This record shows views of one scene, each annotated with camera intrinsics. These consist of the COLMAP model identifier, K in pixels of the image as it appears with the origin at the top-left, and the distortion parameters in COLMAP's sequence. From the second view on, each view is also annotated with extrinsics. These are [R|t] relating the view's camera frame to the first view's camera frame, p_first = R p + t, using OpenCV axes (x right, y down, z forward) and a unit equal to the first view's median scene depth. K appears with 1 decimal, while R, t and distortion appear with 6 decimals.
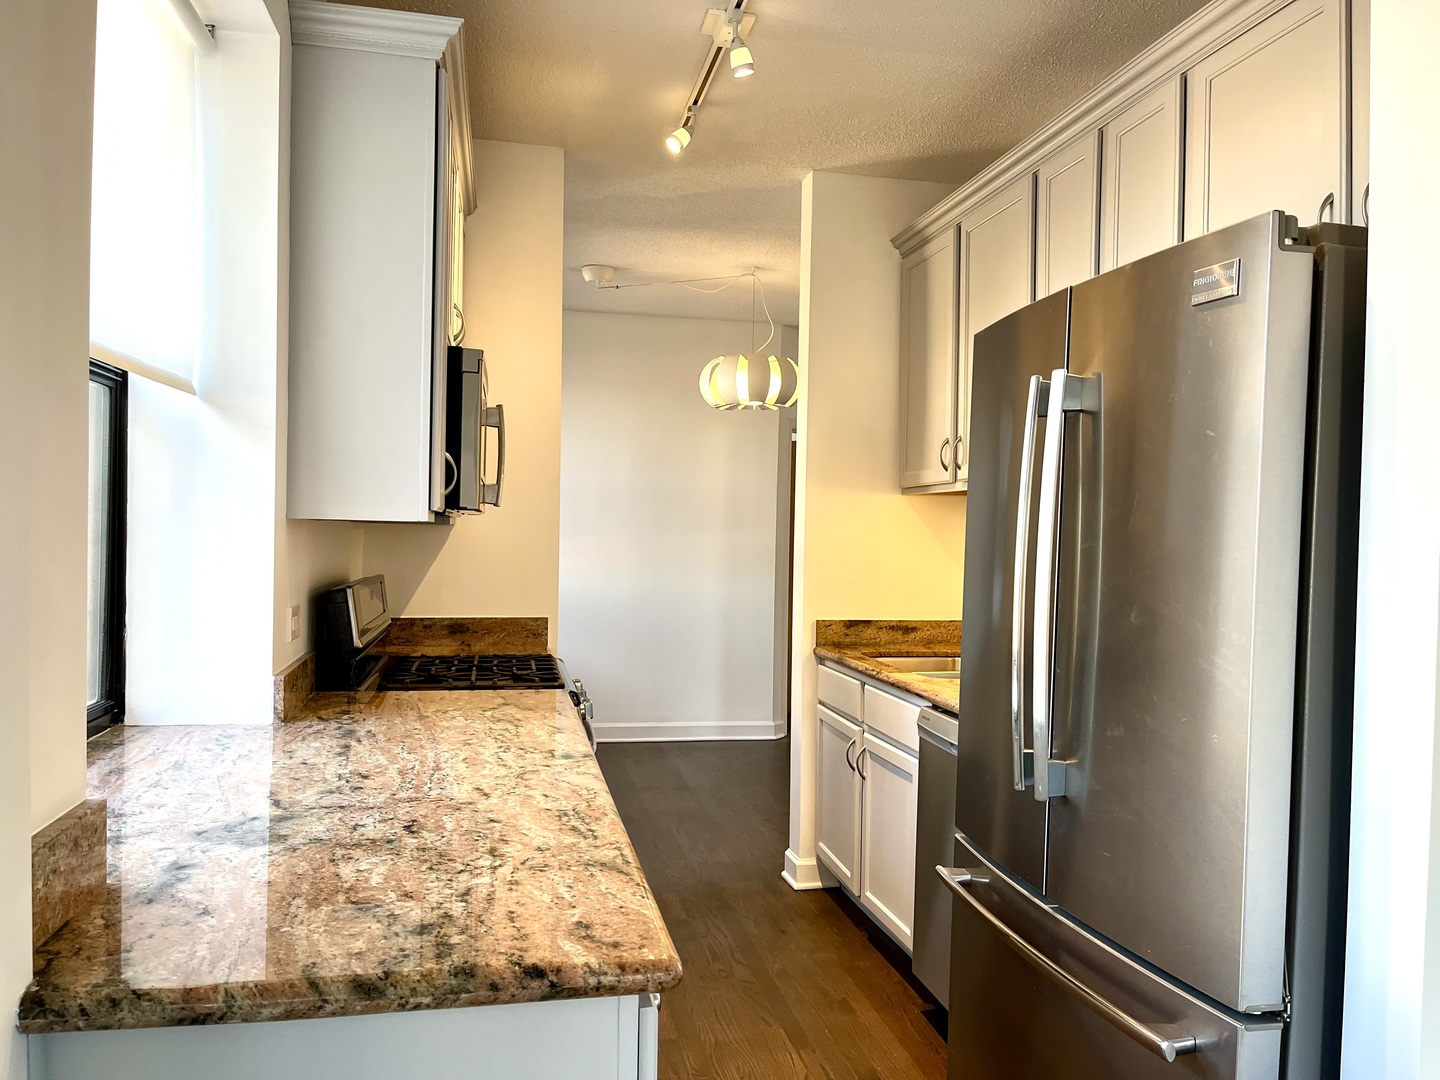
lens RADIAL K [[1086.1, 0, 725.6], [0, 1086.1, 544.2], [0, 0, 1]] dist [0.022507, -0.006367]
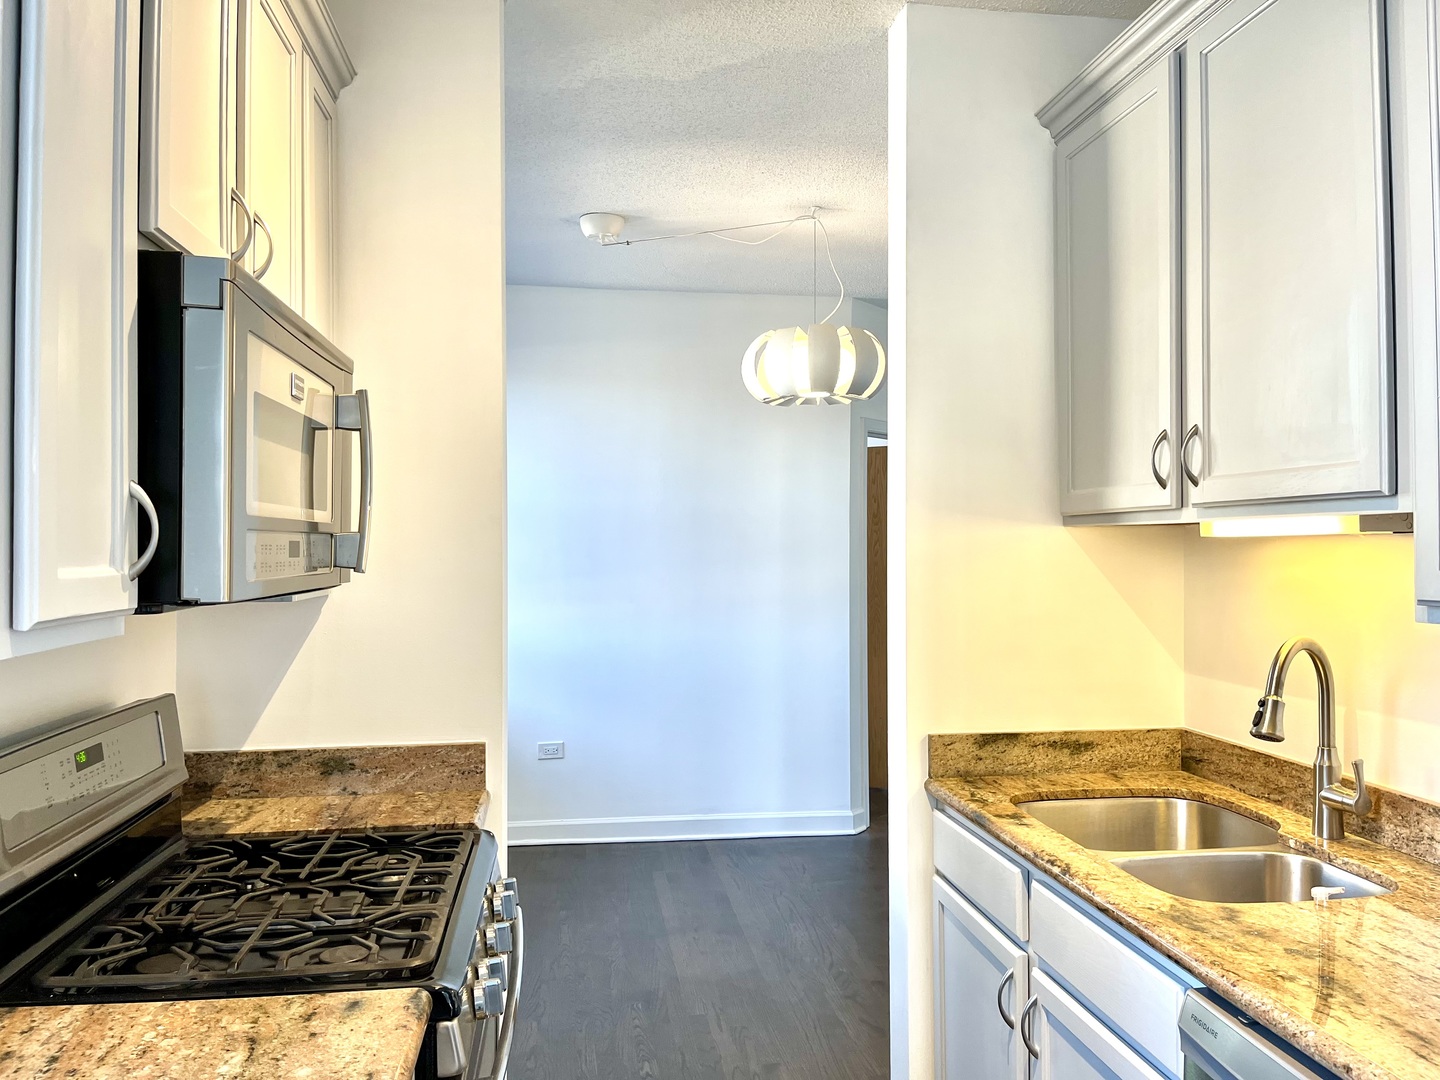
lens RADIAL K [[1086.1, 0, 713.1], [0, 1086.1, 536.3], [0, 0, 1]] dist [0.022507, -0.006367]
pose [[0.997220, -0.020184, -0.071722, 0.009024], [0.018964, 0.999664, -0.017654, -0.033196], [0.072054, 0.016245, 0.997268, 0.379459]]
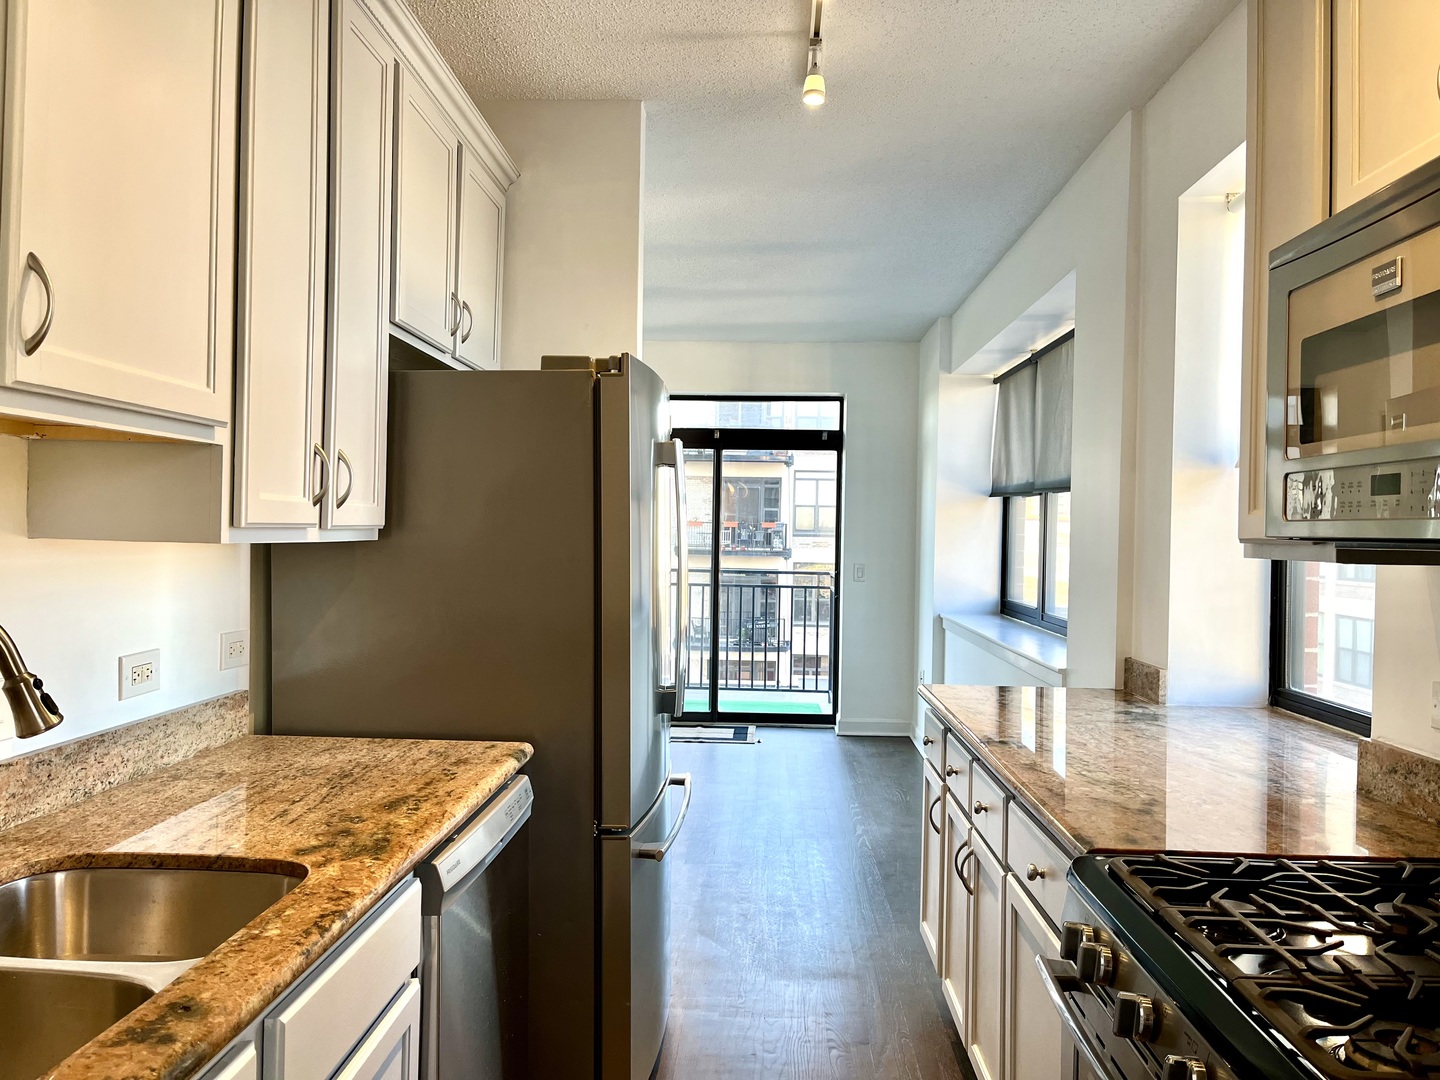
lens RADIAL K [[1086.1, 0, 724.5], [0, 1086.1, 537.2], [0, 0, 1]] dist [0.022507, -0.006367]
pose [[-0.968226, -0.036309, 0.247425, -0.076377], [-0.031235, 0.999214, 0.024403, -0.024656], [-0.248117, 0.015899, -0.968600, 1.191869]]
